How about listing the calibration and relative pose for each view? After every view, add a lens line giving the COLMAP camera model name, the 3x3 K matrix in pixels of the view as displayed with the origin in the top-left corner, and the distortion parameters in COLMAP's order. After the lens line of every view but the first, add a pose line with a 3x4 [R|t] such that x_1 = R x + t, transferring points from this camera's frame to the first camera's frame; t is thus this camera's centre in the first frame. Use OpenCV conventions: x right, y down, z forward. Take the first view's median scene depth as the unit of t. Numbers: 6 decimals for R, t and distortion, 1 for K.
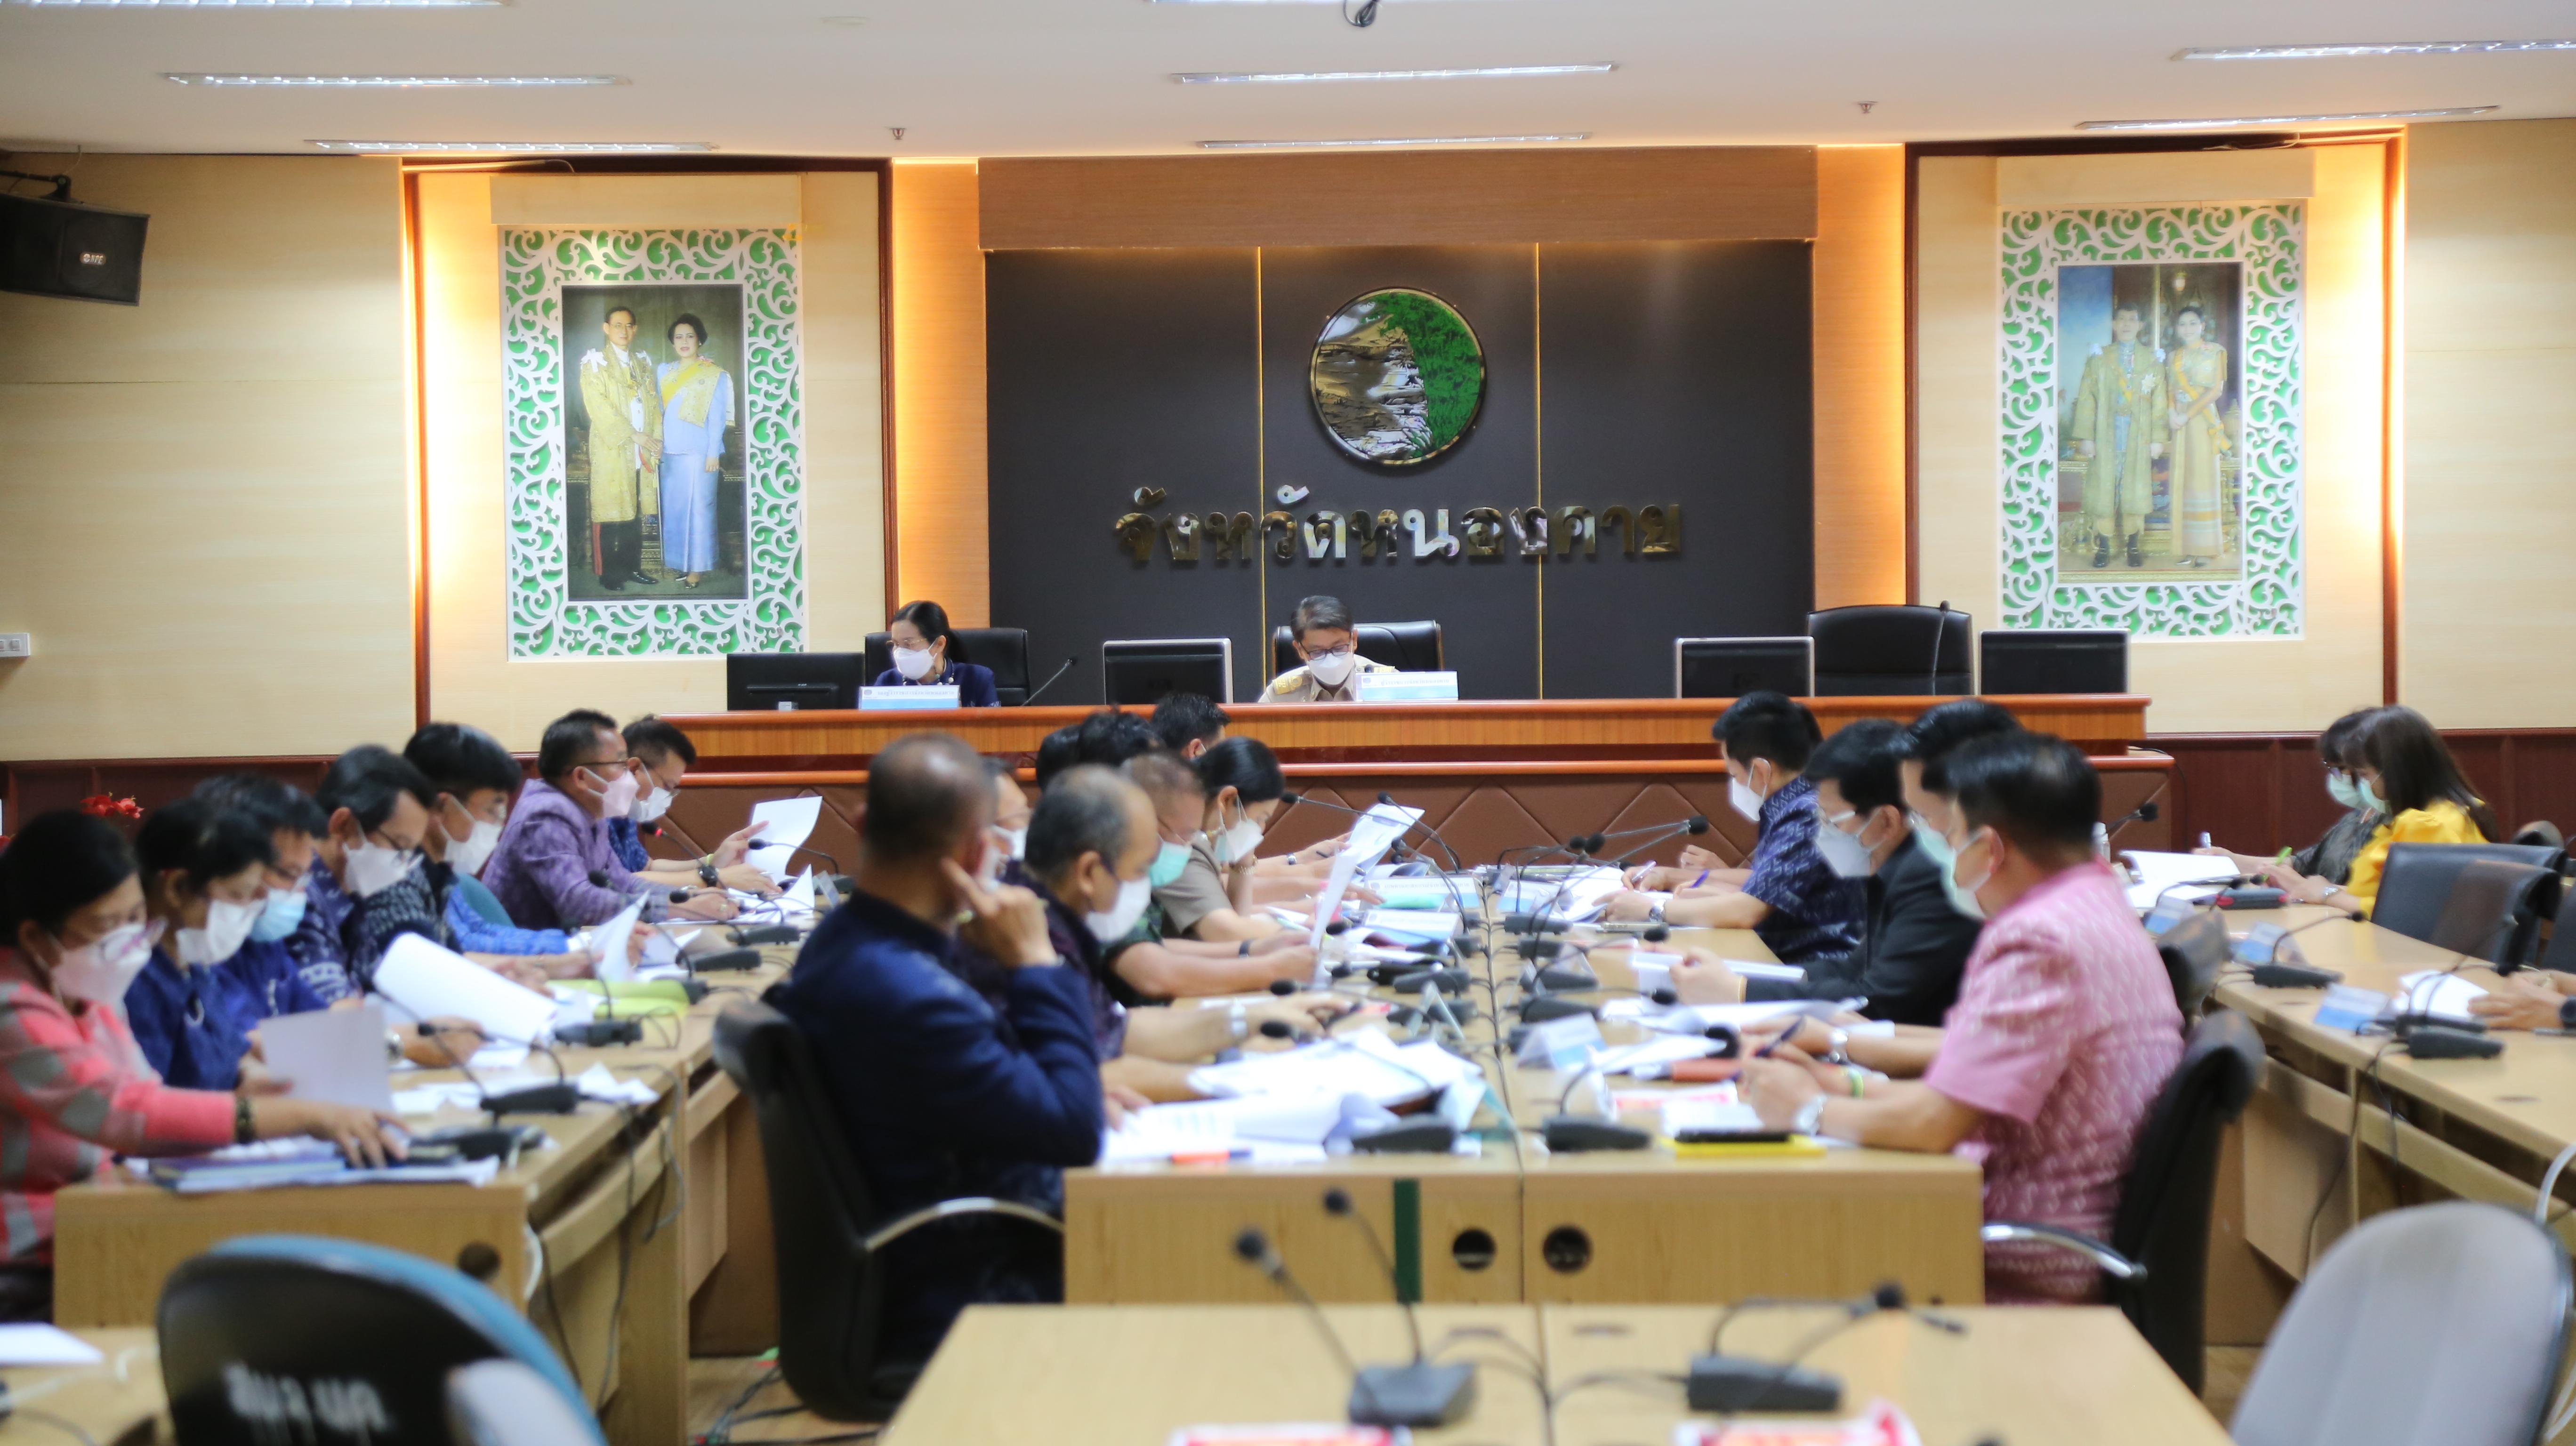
lens RADIAL K [[5891.9, 0, 1285.8], [0, 5891.9, 729.9], [0, 0, 1]] dist [0.563708, 0.000000]
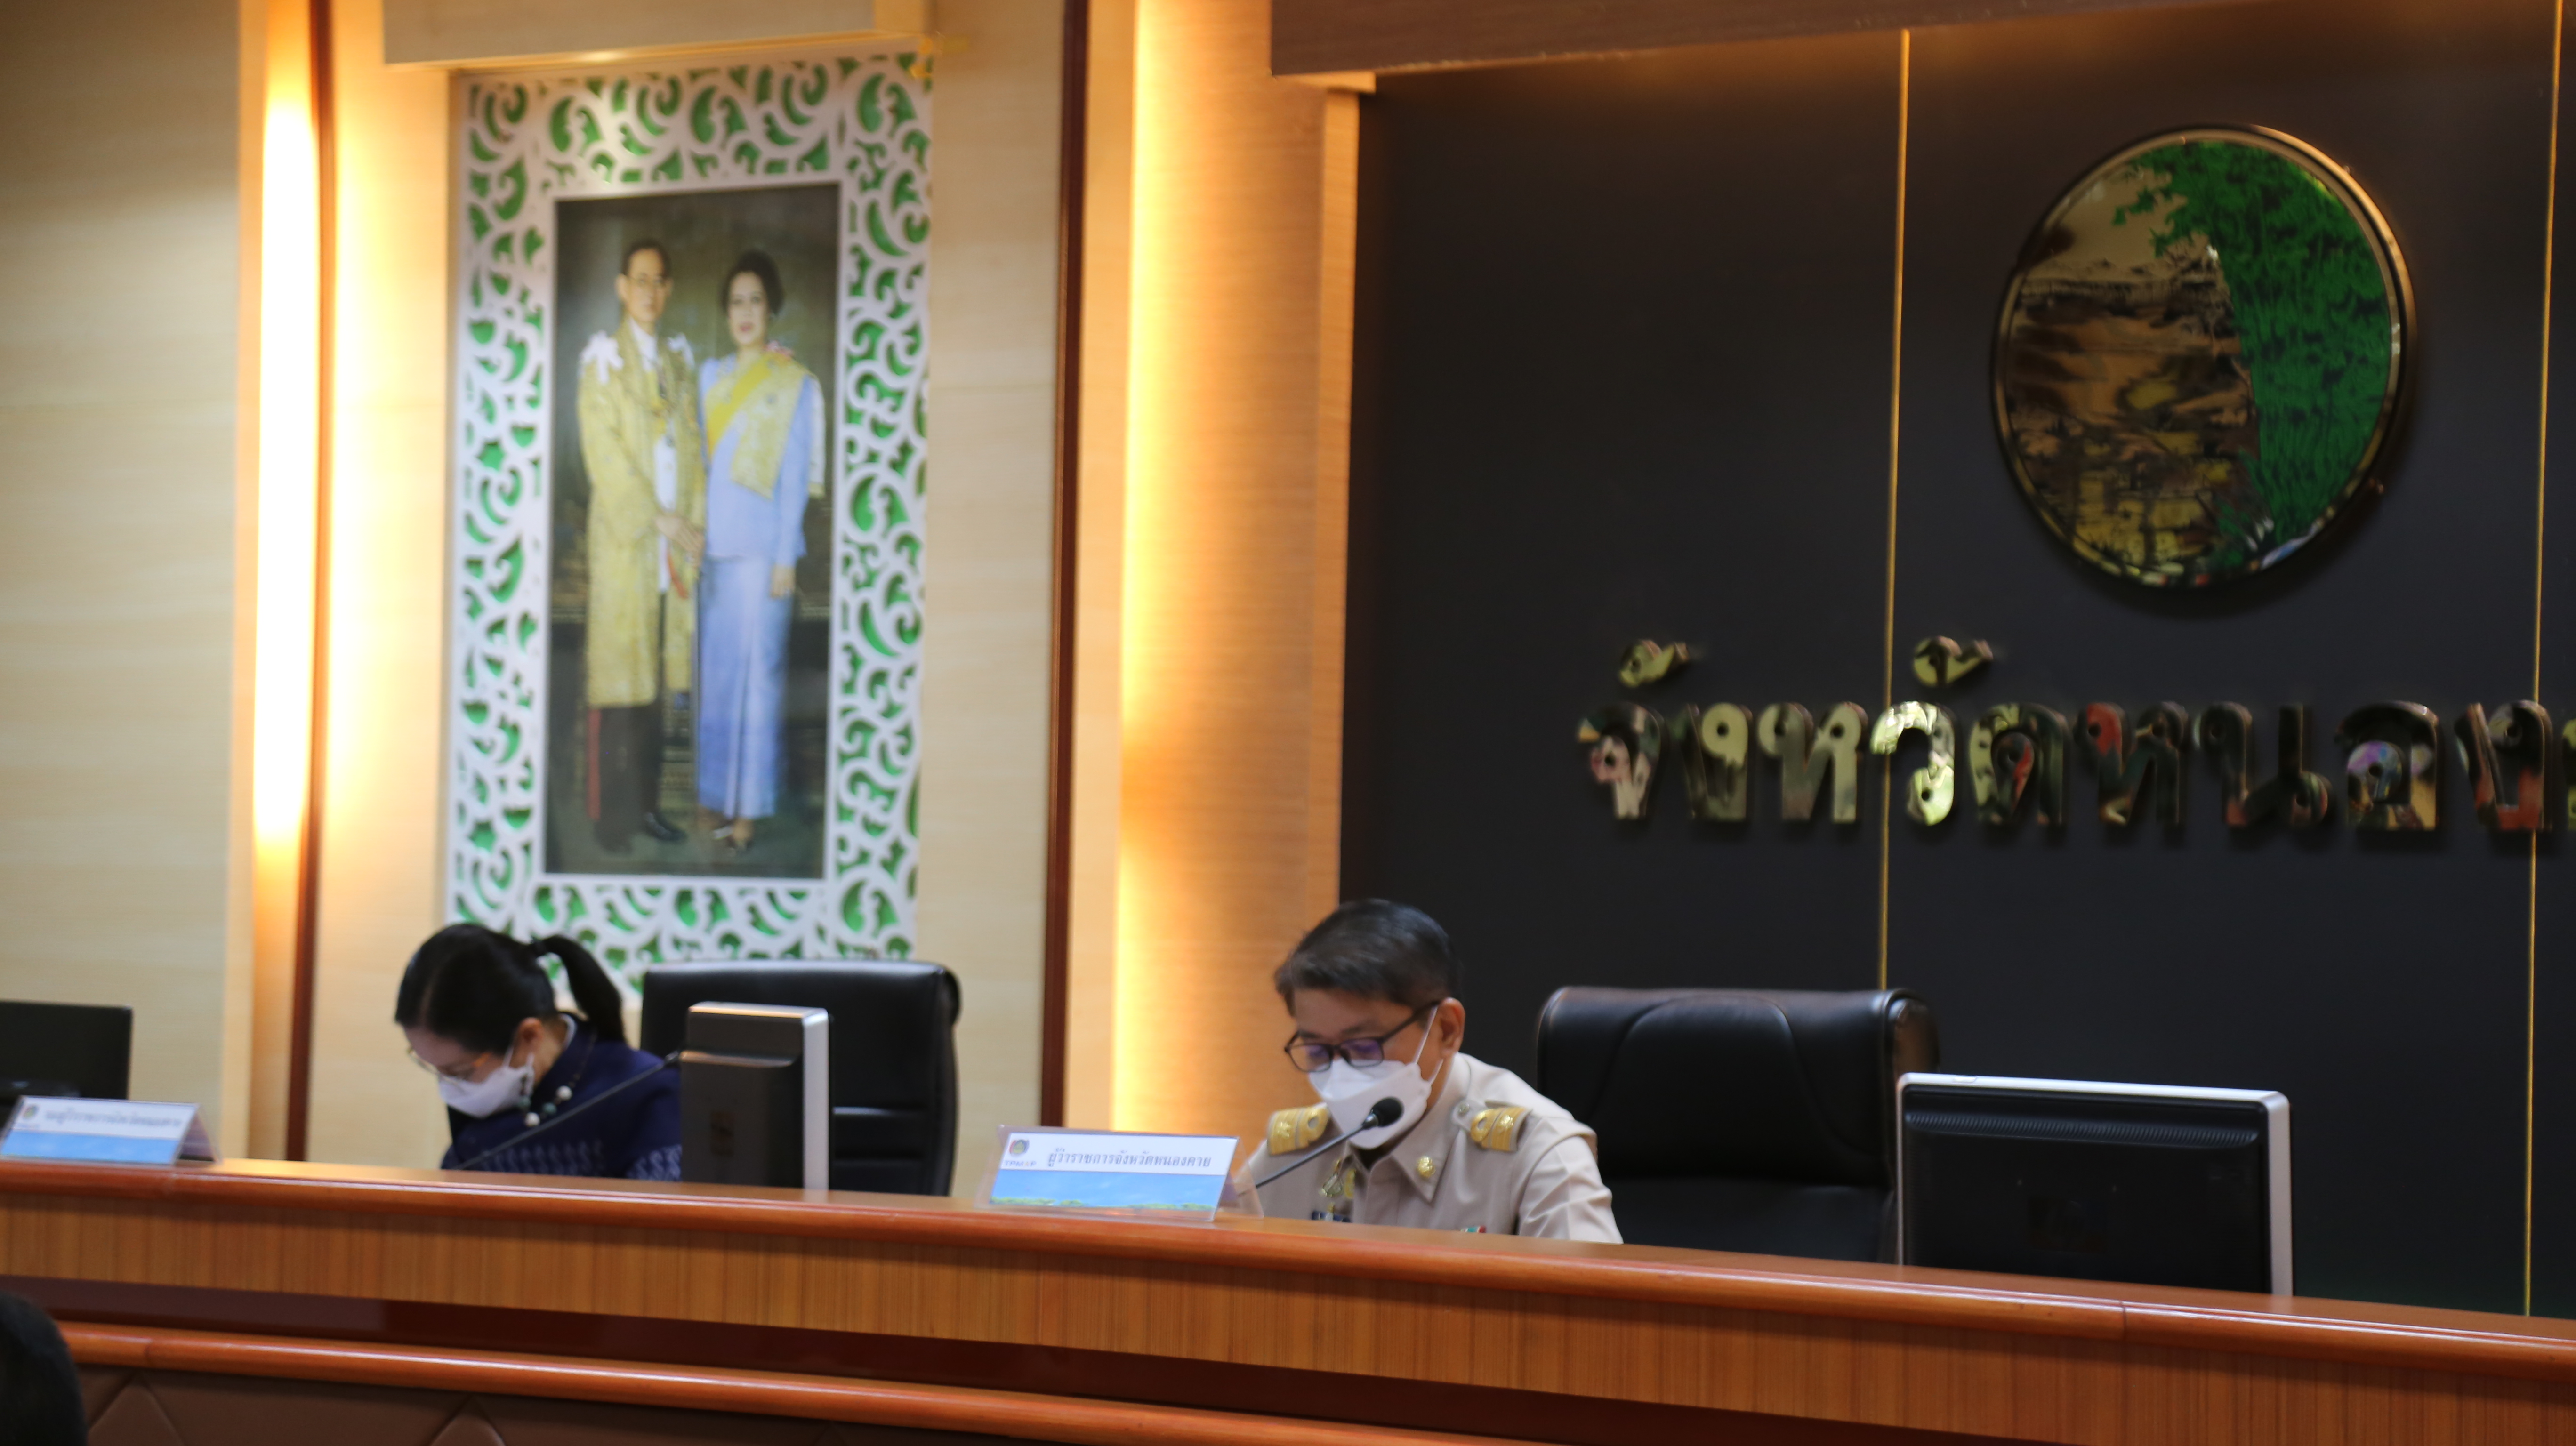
lens RADIAL K [[6218.9, 0, 1287.0], [0, 6218.9, 740.5], [0, 0, 1]] dist [0.547013, 0.000000]
pose [[0.800293, 0.019096, -0.599305, 0.219809], [-0.049070, 0.998226, -0.033720, -0.018459], [0.597598, 0.056394, 0.799811, 0.643279]]
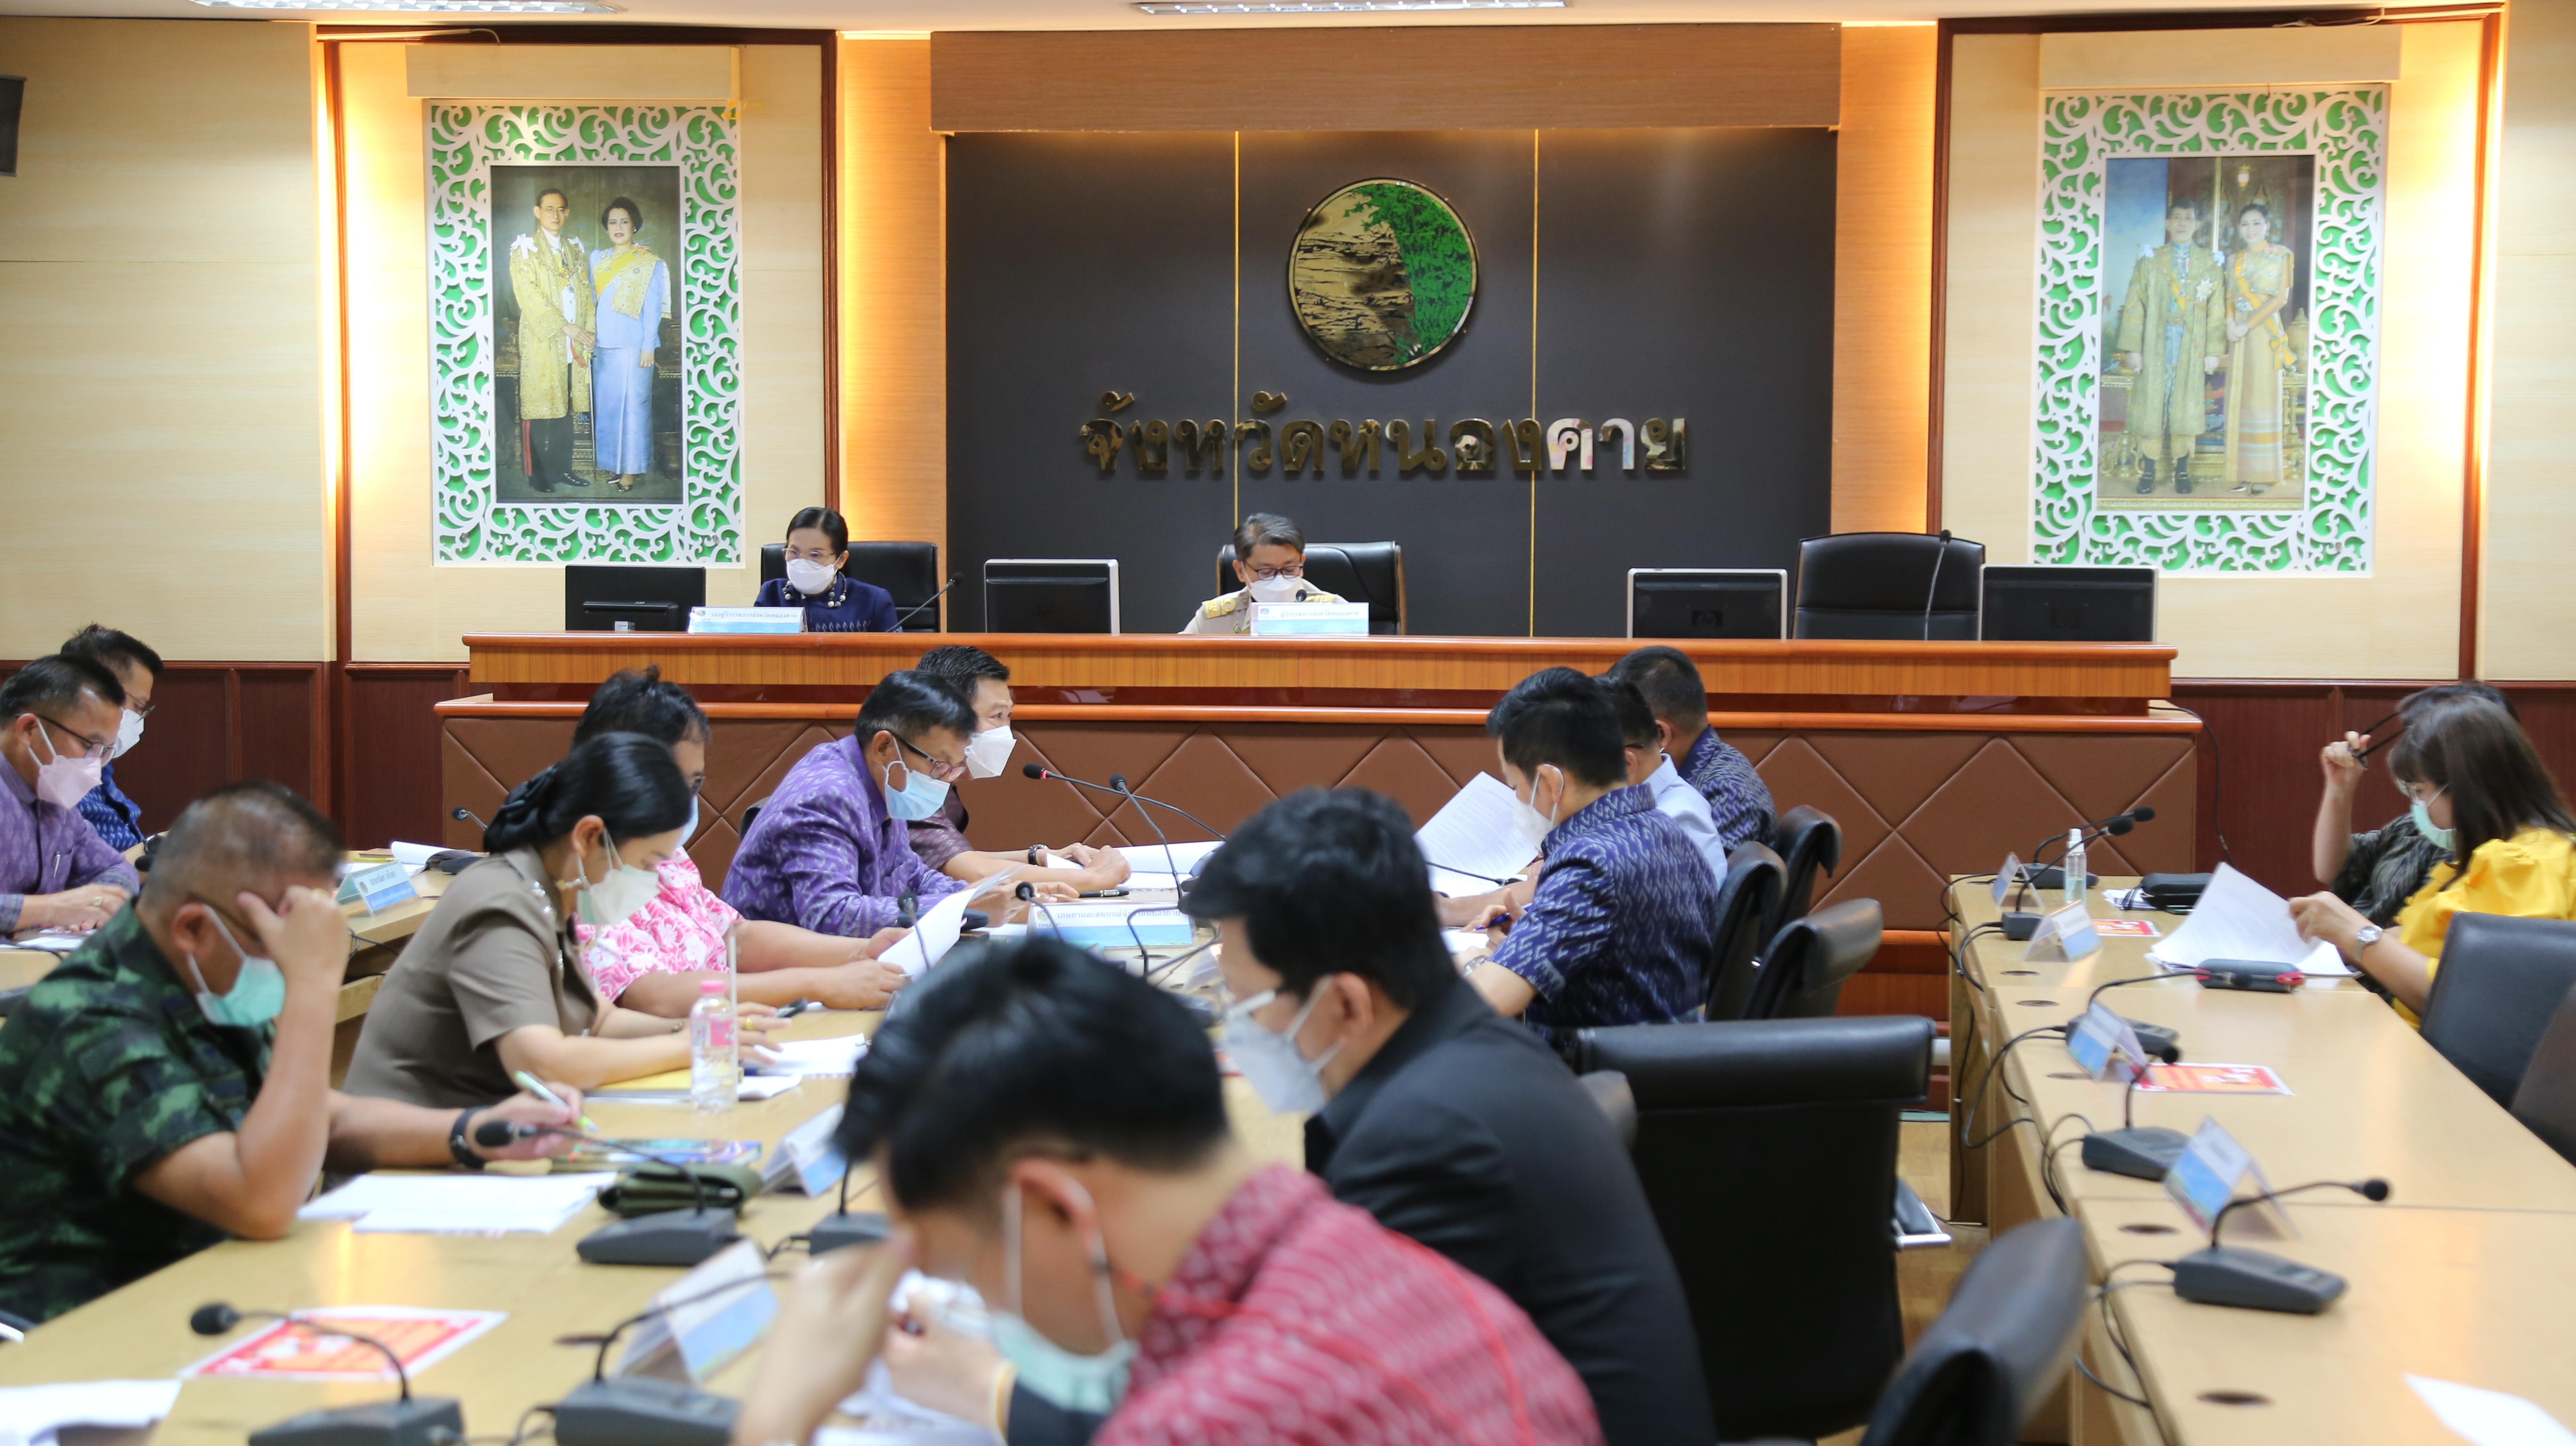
lens RADIAL K [[4090.2, 0, 1291.9], [0, 4090.2, 738.8], [0, 0, 1]] dist [0.260193, 0.000000]
pose [[0.995394, 0.021937, -0.093320, 0.066910], [-0.018689, 0.999194, 0.035533, -0.009893], [0.094024, -0.033625, 0.995002, 0.359032]]
